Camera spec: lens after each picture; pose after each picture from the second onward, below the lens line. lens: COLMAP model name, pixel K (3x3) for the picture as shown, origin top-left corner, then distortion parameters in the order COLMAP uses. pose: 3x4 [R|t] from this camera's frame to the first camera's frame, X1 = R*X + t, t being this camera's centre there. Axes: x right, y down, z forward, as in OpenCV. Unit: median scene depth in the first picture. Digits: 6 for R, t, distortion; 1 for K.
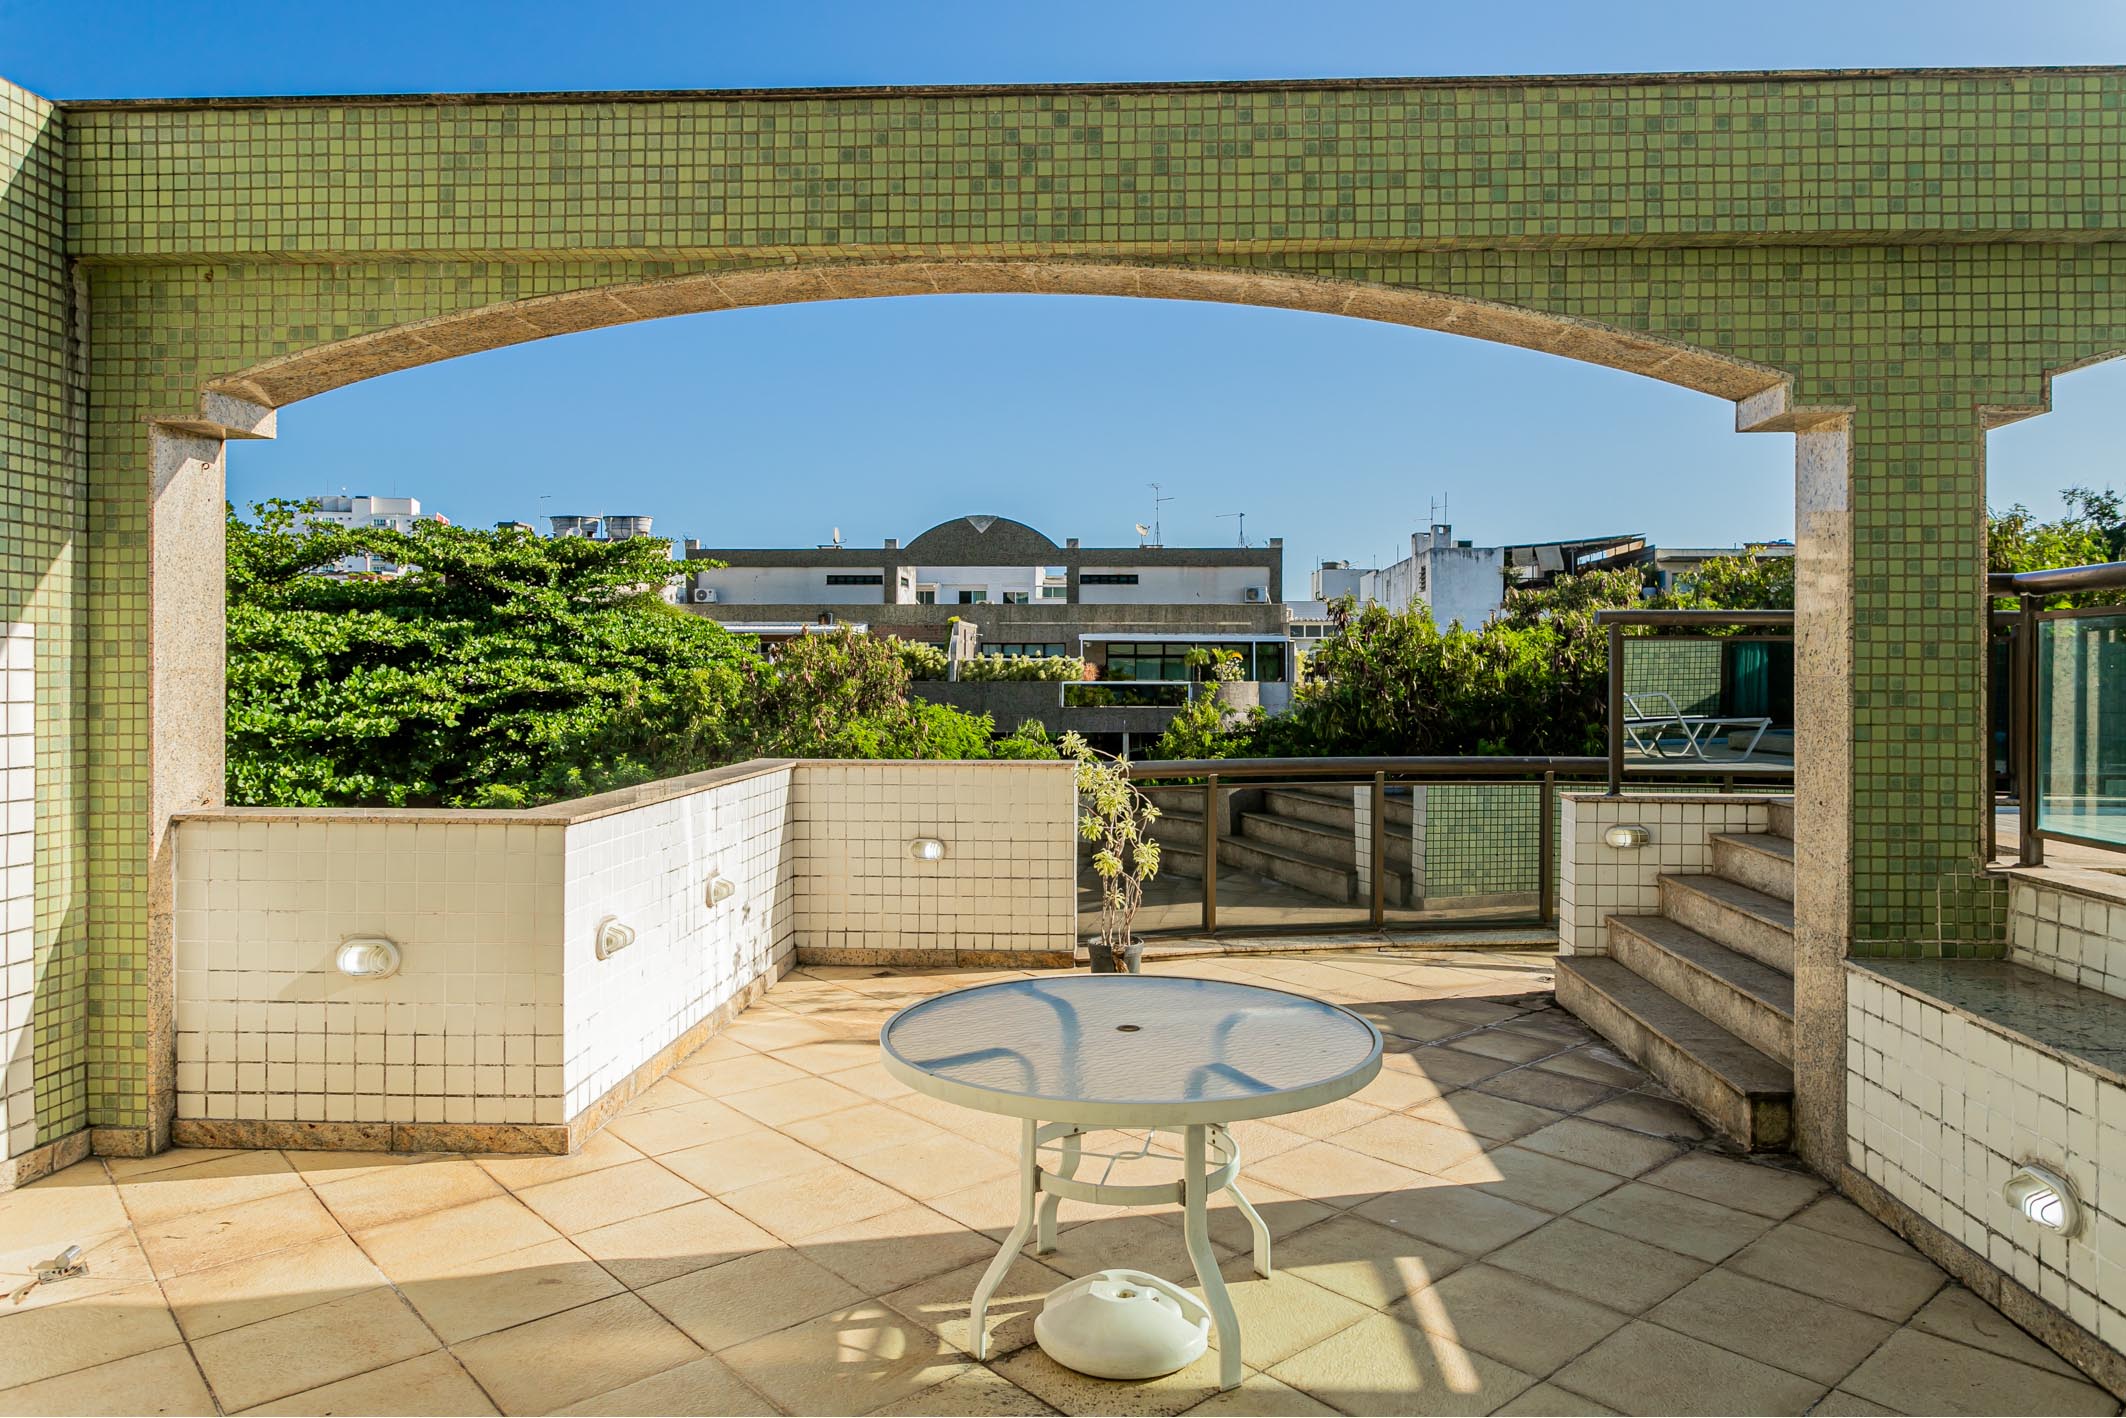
lens RADIAL K [[1396.3, 0, 1114.1], [0, 1396.3, 668.5], [0, 0, 1]] dist [0.012722, -0.010796]
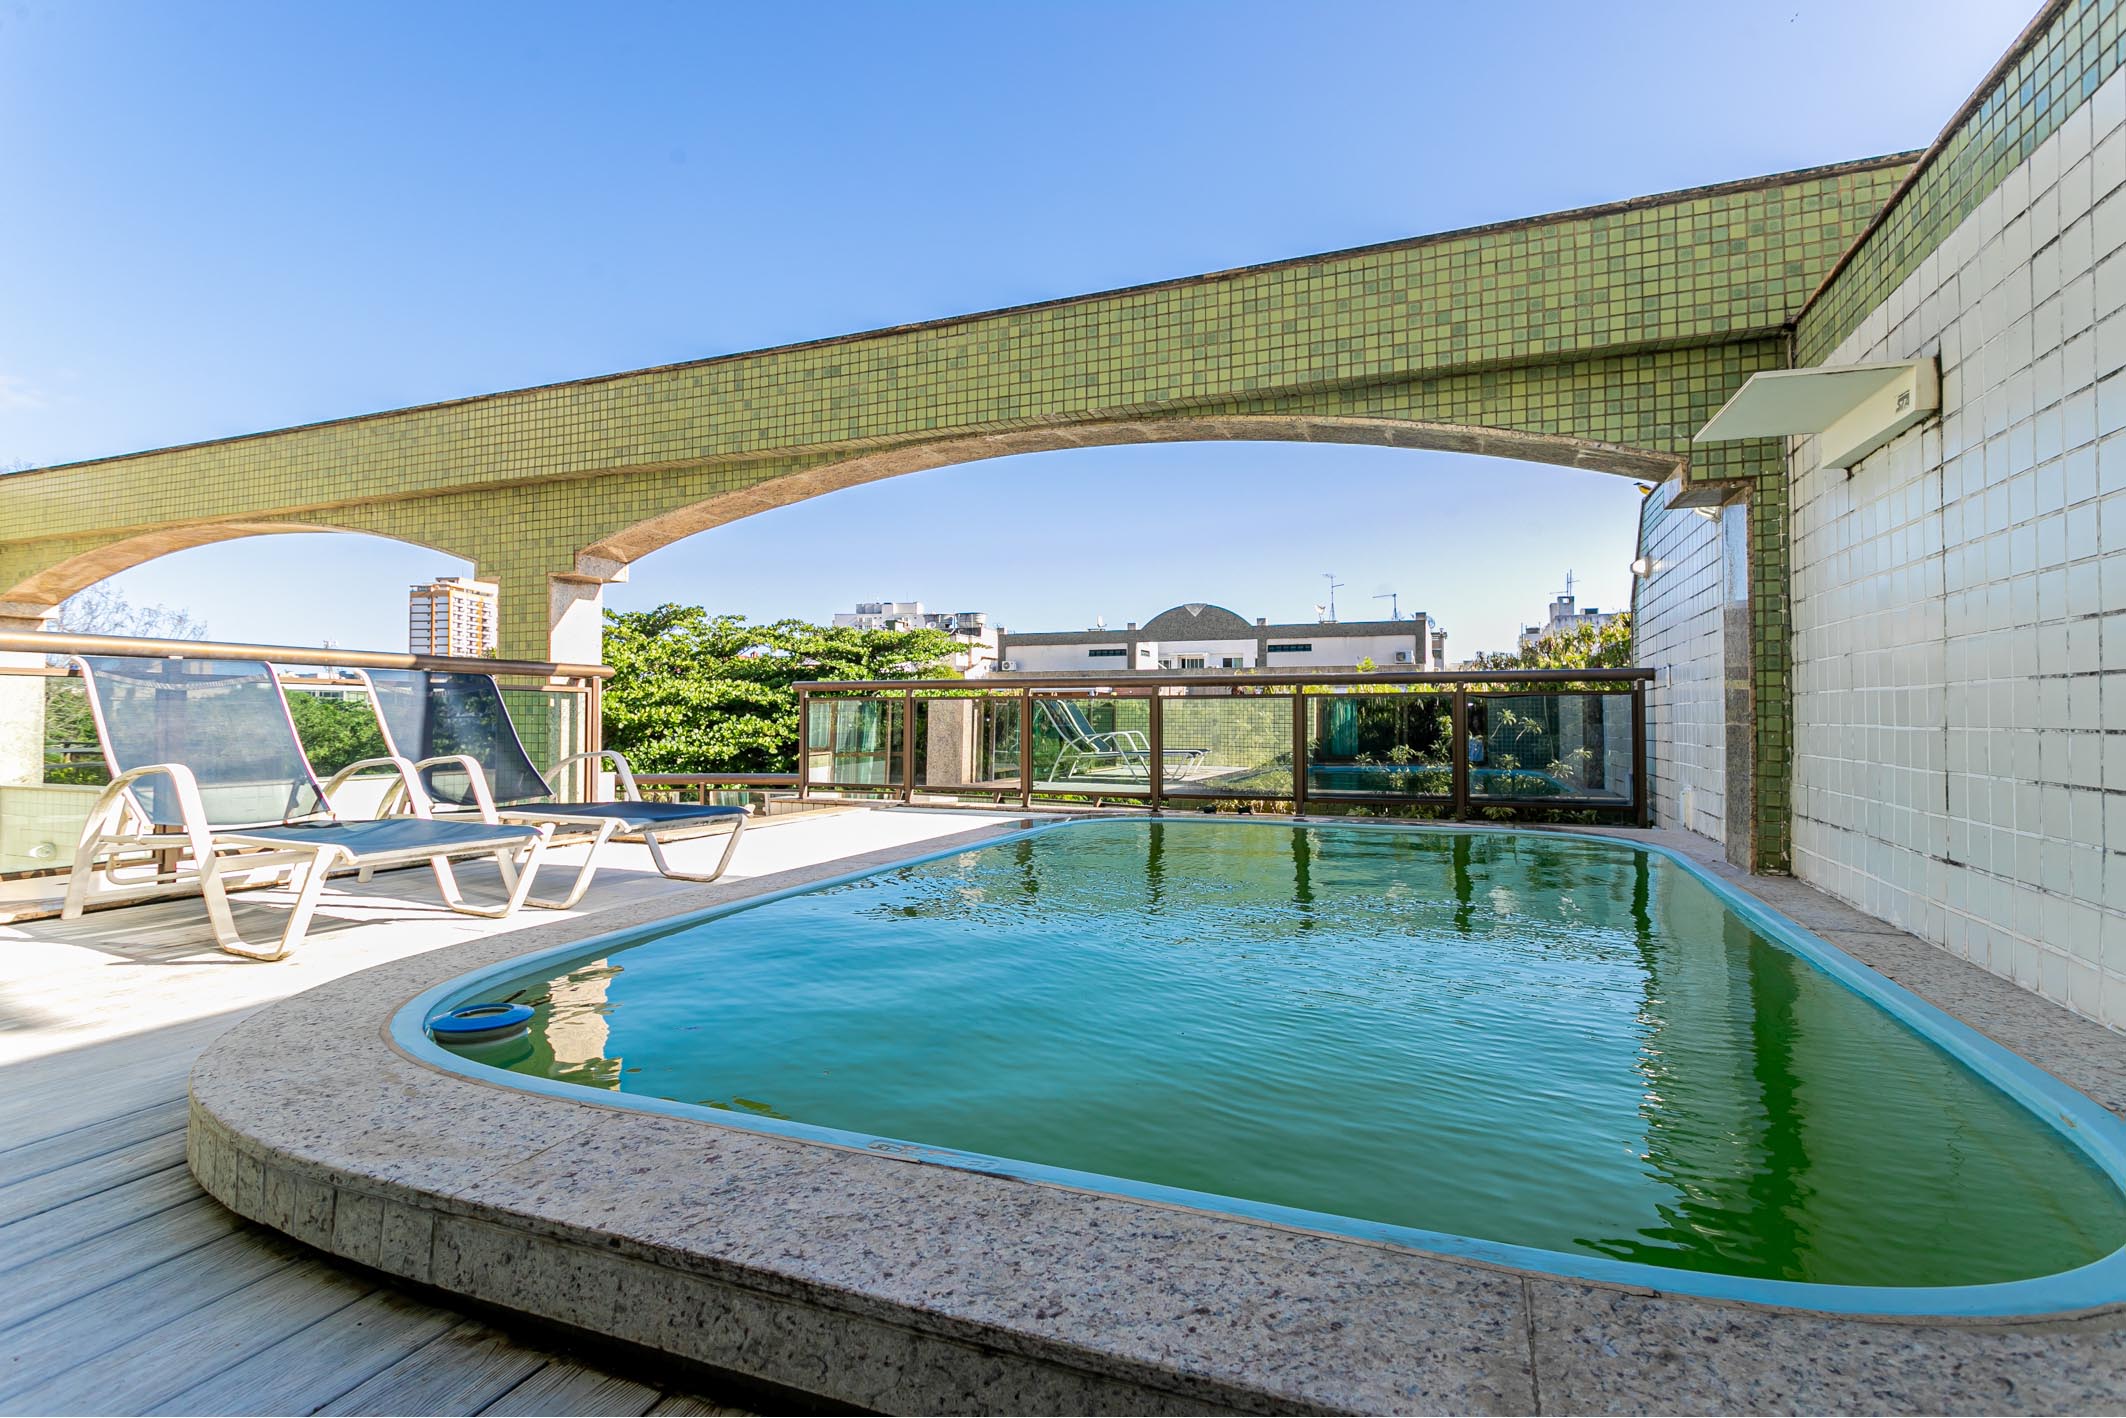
lens RADIAL K [[1038.4, 0, 1074.3], [0, 1038.4, 716.0], [0, 0, 1]] dist [0.013681, -0.006536]
pose [[0.942141, -0.002335, -0.335209, 0.260920], [0.002761, 0.999996, 0.000793, -0.000511], [0.335206, -0.001672, 0.942144, -0.005217]]
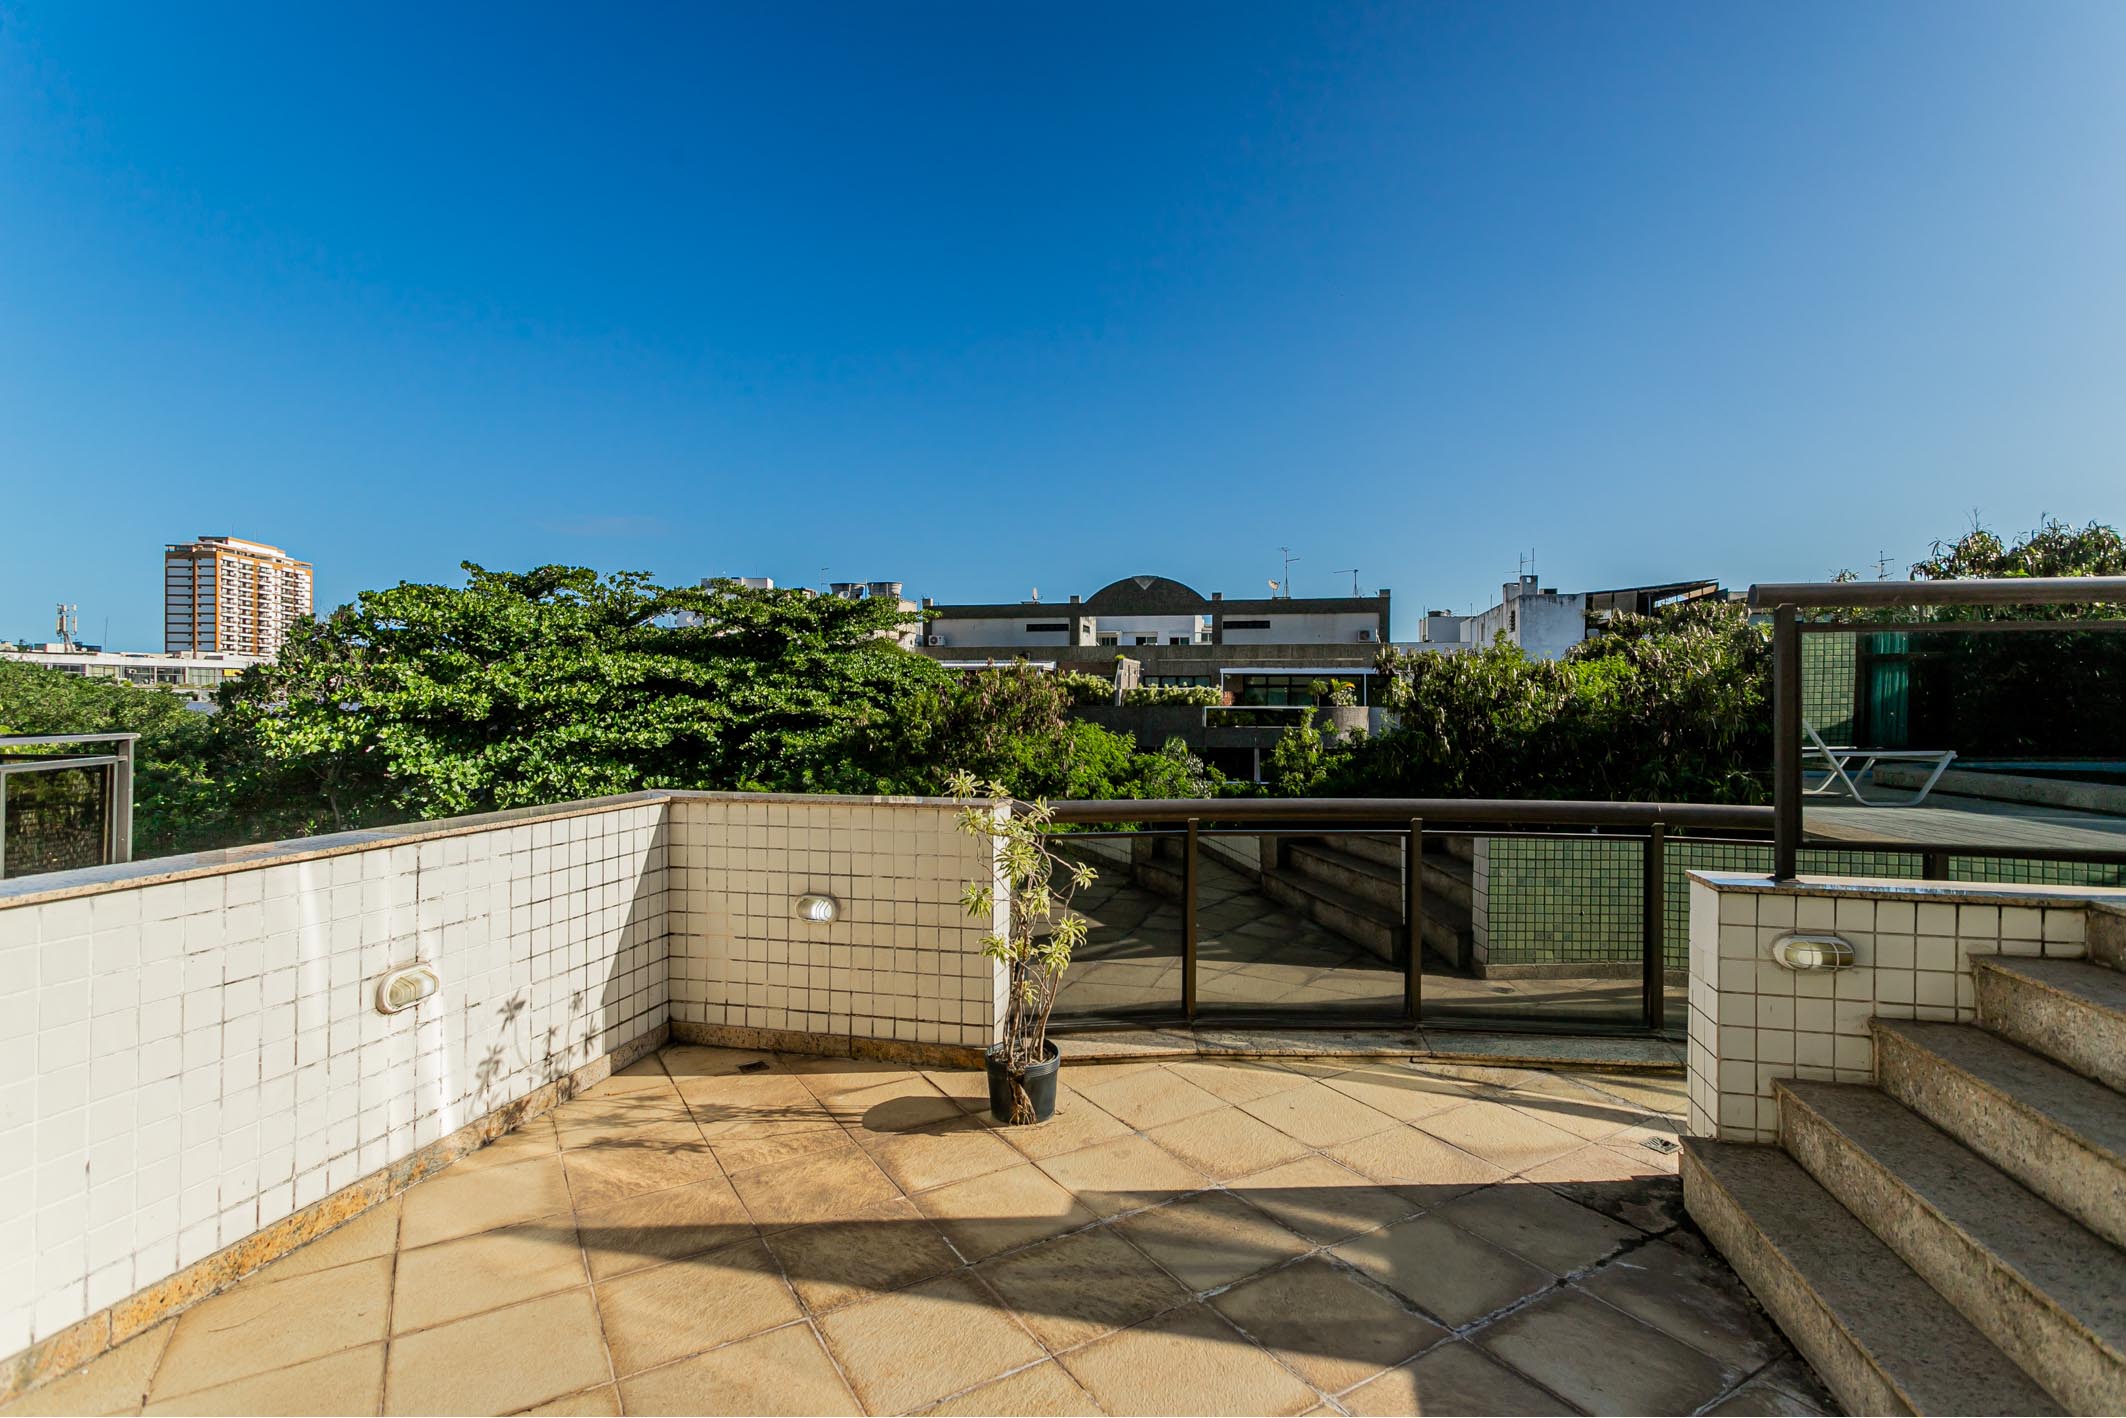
lens RADIAL K [[1038.4, 0, 1069.6], [0, 1038.4, 693.7], [0, 0, 1]] dist [0.013681, -0.006536]
pose [[0.982405, -0.000098, -0.186760, 0.028815], [-0.000518, 0.999995, -0.003251, 0.001968], [0.186760, 0.003291, 0.982400, 0.106028]]
